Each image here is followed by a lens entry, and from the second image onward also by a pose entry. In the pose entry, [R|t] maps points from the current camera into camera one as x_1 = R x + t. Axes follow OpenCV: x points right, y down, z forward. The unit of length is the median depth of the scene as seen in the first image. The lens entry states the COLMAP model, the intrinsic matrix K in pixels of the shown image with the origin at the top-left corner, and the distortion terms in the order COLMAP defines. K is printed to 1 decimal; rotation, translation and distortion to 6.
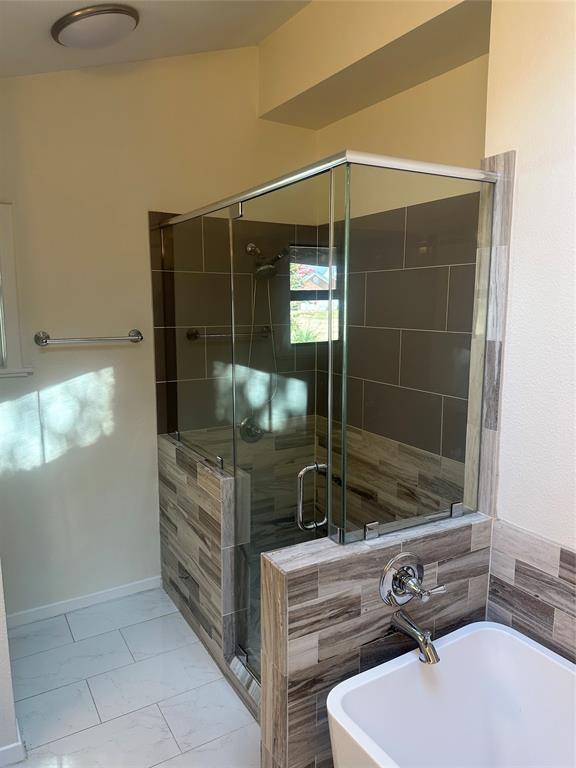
lens RADIAL K [[540.7, 0, 293.5], [0, 540.7, 382.4], [0, 0, 1]] dist [0.071903, -0.087161]
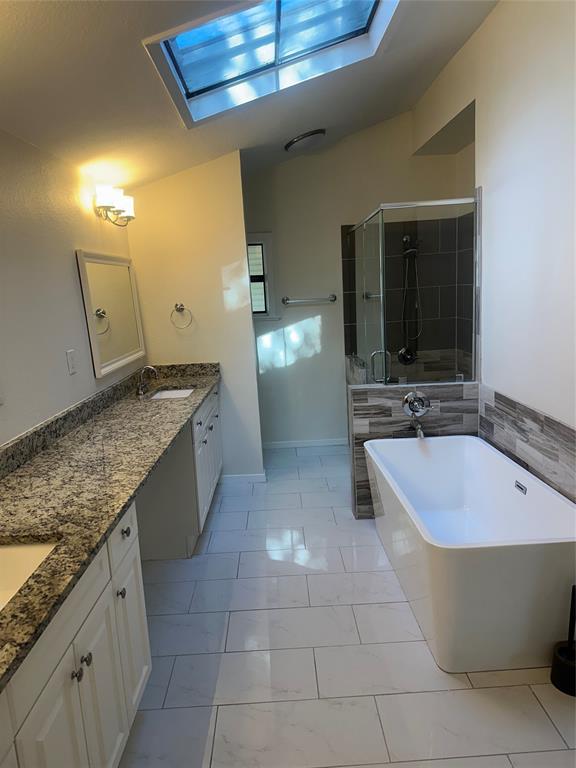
lens RADIAL K [[540.7, 0, 286.8], [0, 540.7, 383.8], [0, 0, 1]] dist [0.071903, -0.087161]
pose [[0.862160, 0.040563, -0.505010, 0.732924], [-0.019696, 0.998720, 0.046592, 0.176832], [0.506253, -0.030223, 0.861855, -0.922358]]
